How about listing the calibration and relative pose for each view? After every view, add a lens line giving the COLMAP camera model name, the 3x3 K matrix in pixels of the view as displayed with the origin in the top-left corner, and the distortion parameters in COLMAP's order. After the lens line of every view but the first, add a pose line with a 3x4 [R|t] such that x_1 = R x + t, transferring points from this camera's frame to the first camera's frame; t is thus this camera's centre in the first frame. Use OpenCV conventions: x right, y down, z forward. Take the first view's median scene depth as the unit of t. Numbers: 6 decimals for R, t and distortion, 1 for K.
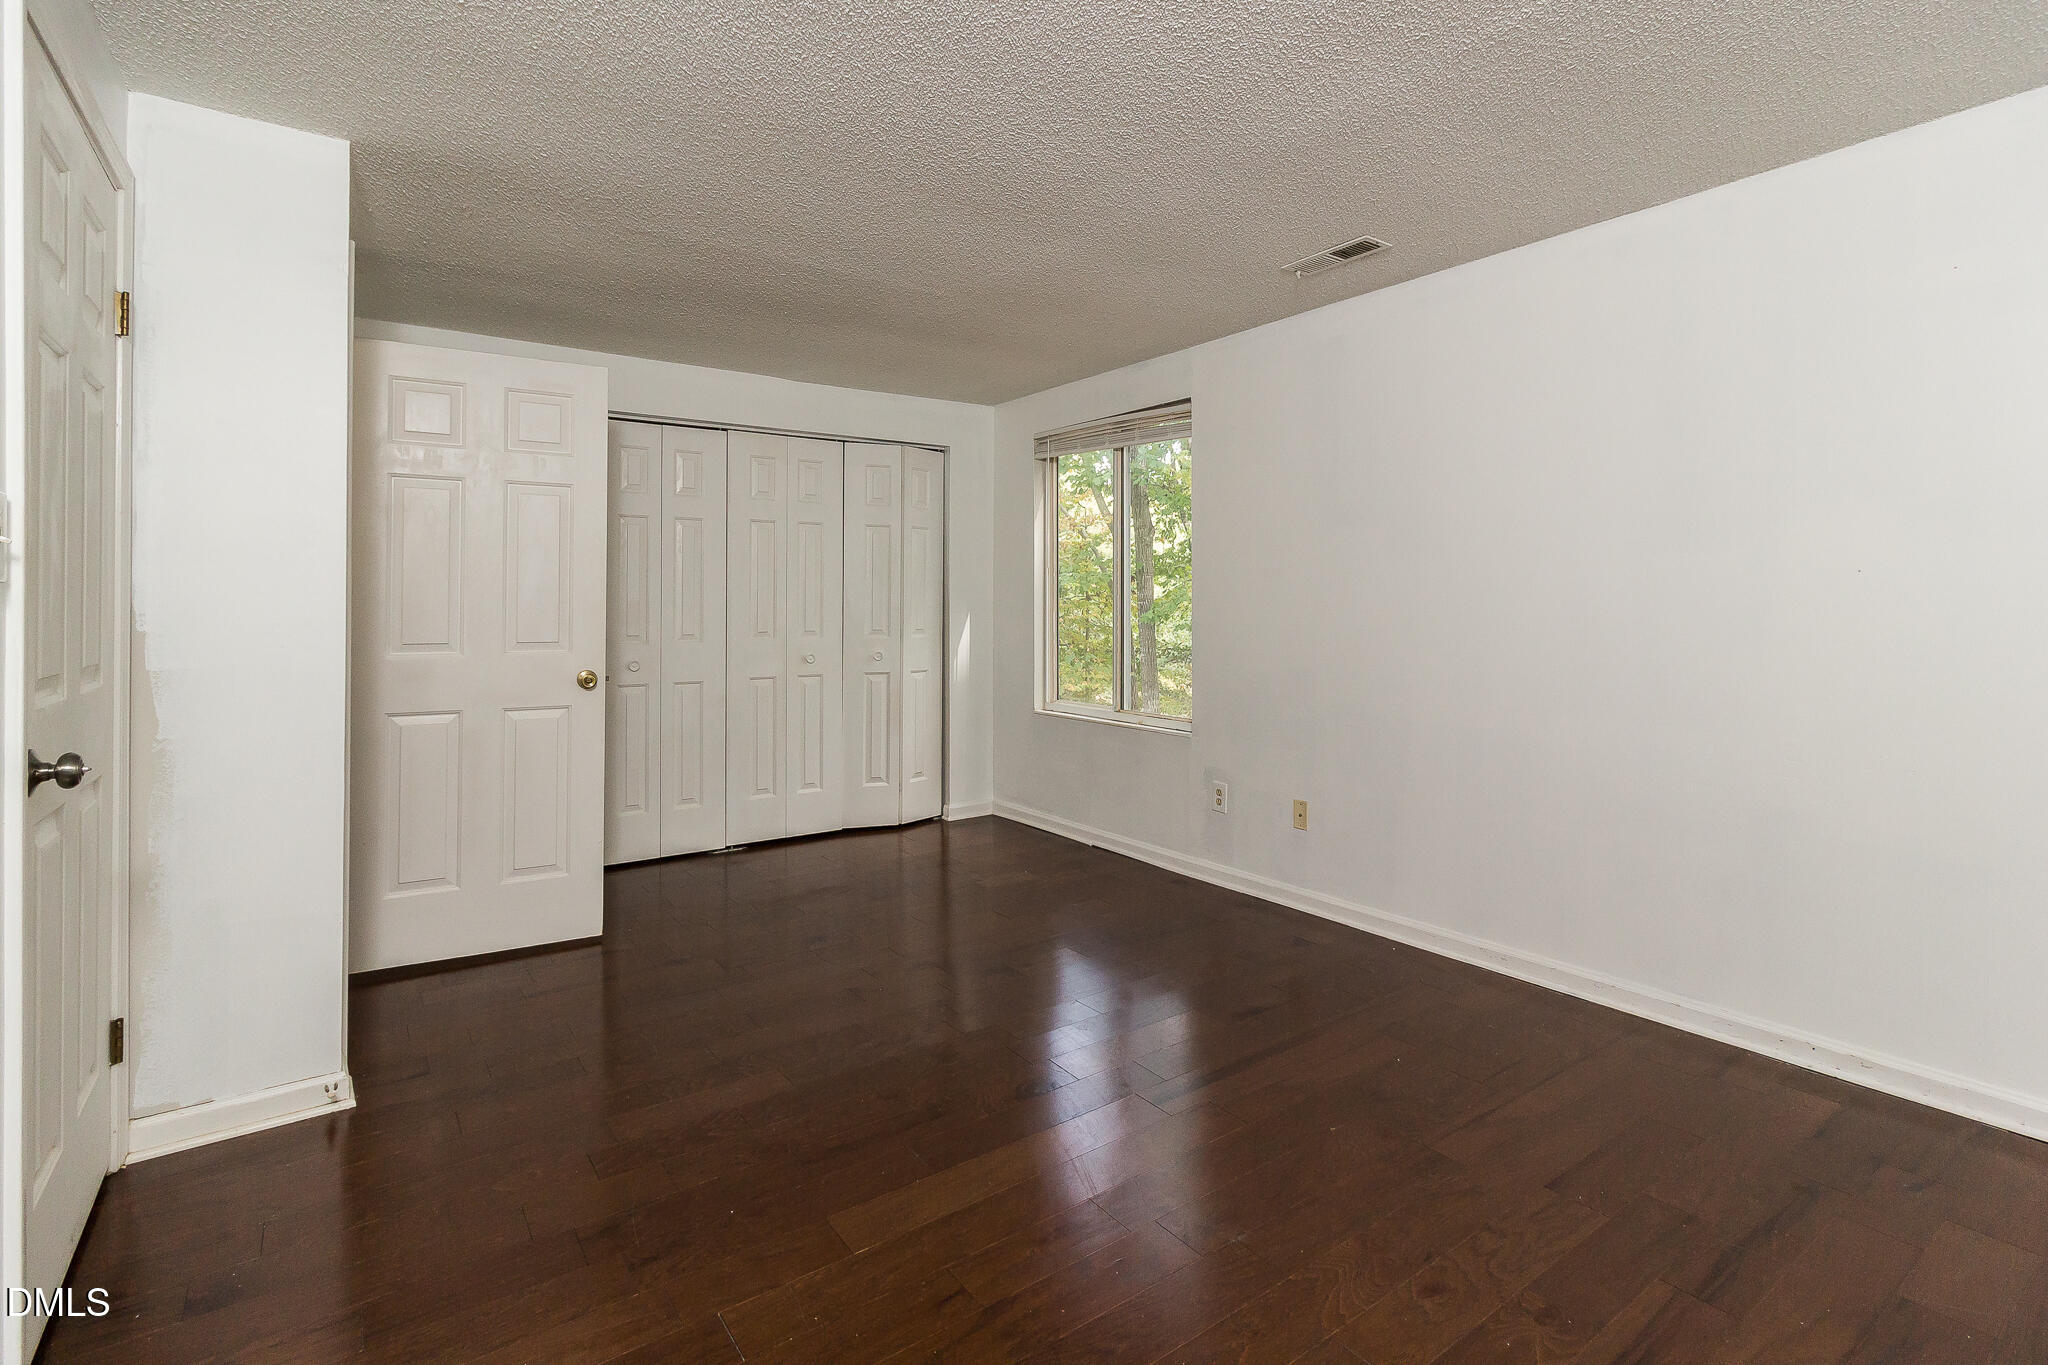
lens RADIAL K [[979.8, 0, 1030.4], [0, 979.8, 576.4], [0, 0, 1]] dist [0.000615, -0.000277]
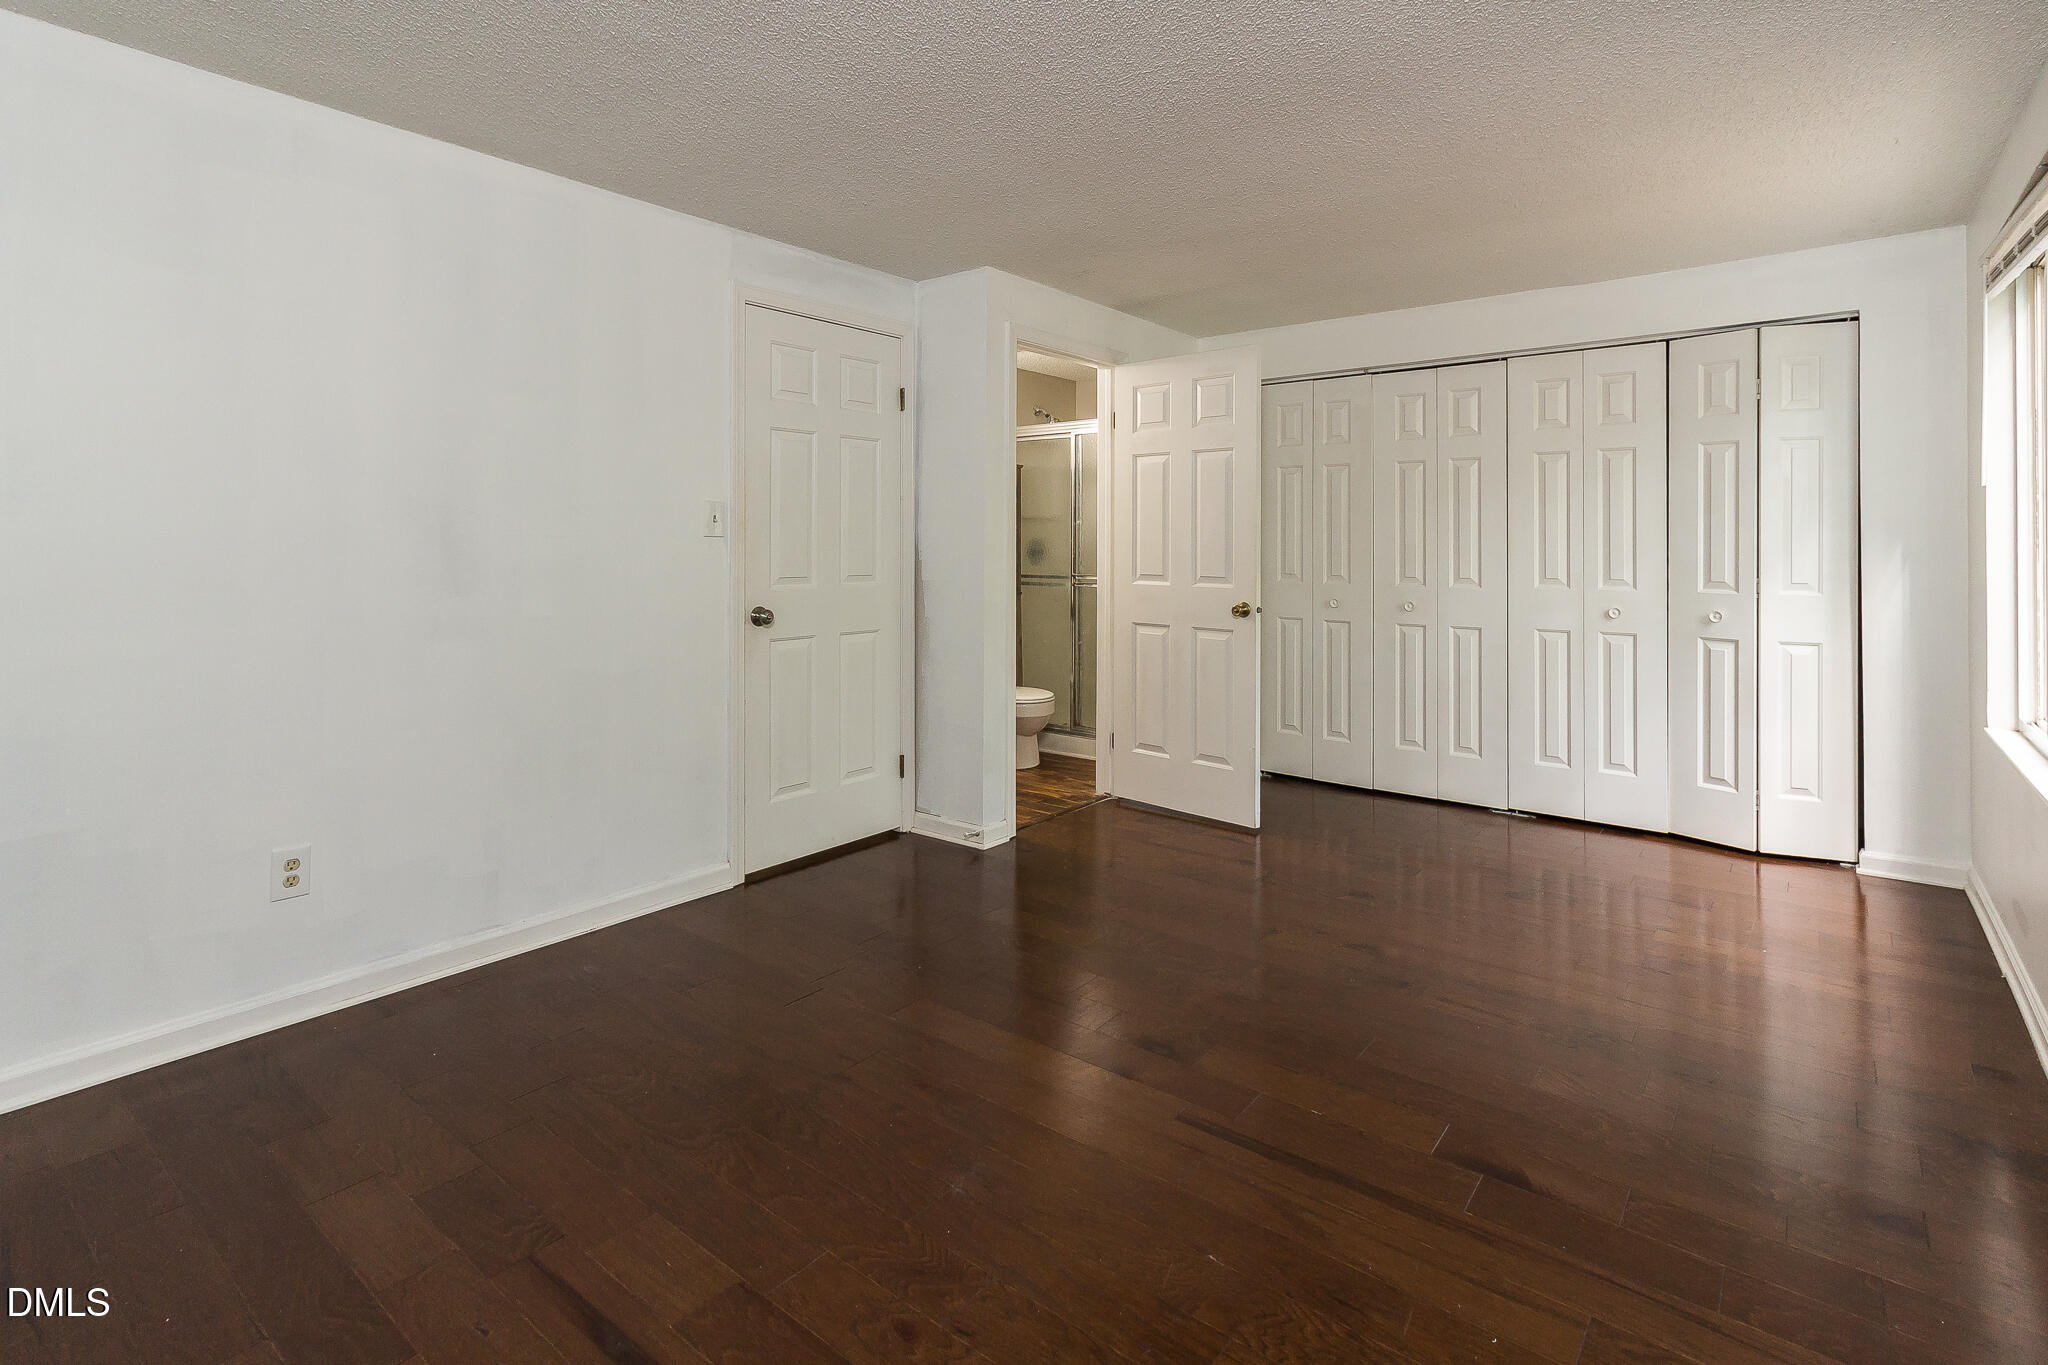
lens RADIAL K [[977.0, 0, 1034.9], [0, 977.0, 552.5], [0, 0, 1]] dist [0.000345, -0.000088]
pose [[0.275875, 0.004316, -0.961184, 0.456540], [0.022292, 0.999692, 0.010887, 0.012758], [0.960935, -0.024430, 0.275694, 0.320362]]
